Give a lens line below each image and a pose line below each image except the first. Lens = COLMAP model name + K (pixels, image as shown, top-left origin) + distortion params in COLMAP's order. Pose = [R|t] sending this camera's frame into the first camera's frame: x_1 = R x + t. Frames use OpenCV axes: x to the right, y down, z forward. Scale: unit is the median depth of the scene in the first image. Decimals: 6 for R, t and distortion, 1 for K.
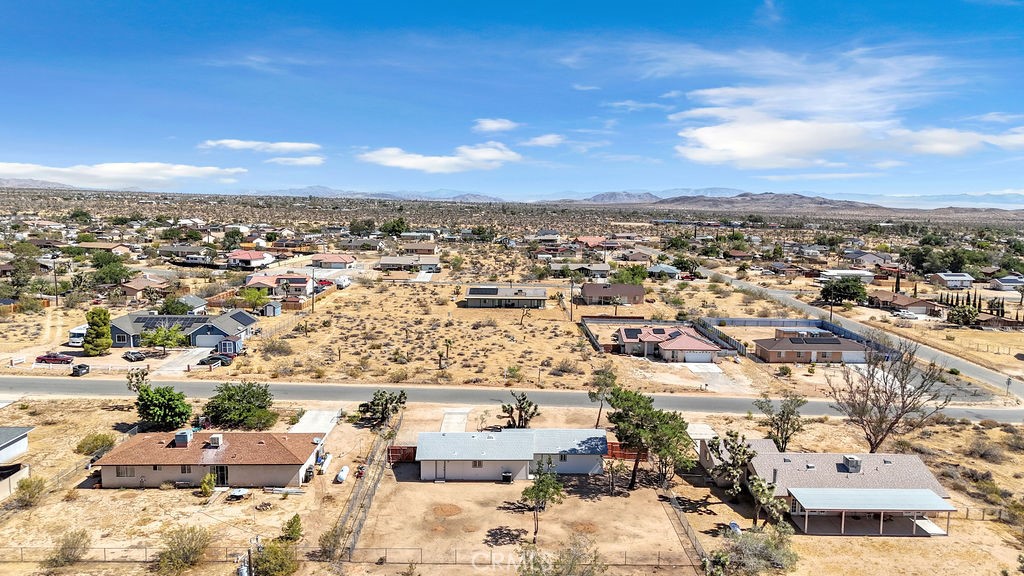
lens RADIAL K [[750.9, 0, 515.3], [0, 750.9, 281.5], [0, 0, 1]] dist [0.095756, -0.114142]
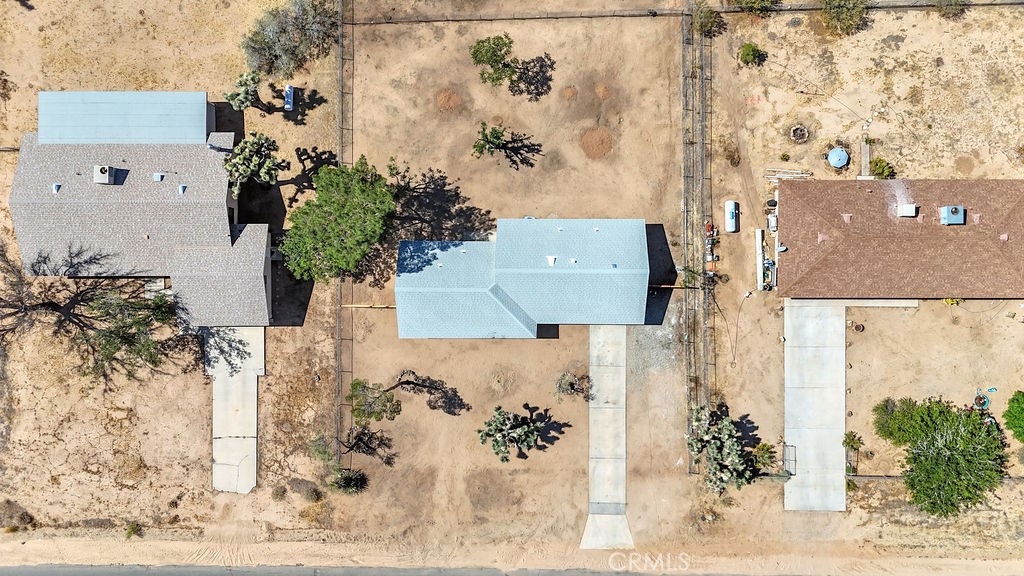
lens RADIAL K [[750.9, 0, 515.3], [0, 750.9, 281.5], [0, 0, 1]] dist [0.095756, -0.114142]
pose [[-0.999777, -0.020737, -0.004050, 0.006267], [-0.001551, -0.119134, 0.992877, -0.562231], [-0.021072, 0.992662, 0.119075, 0.974295]]
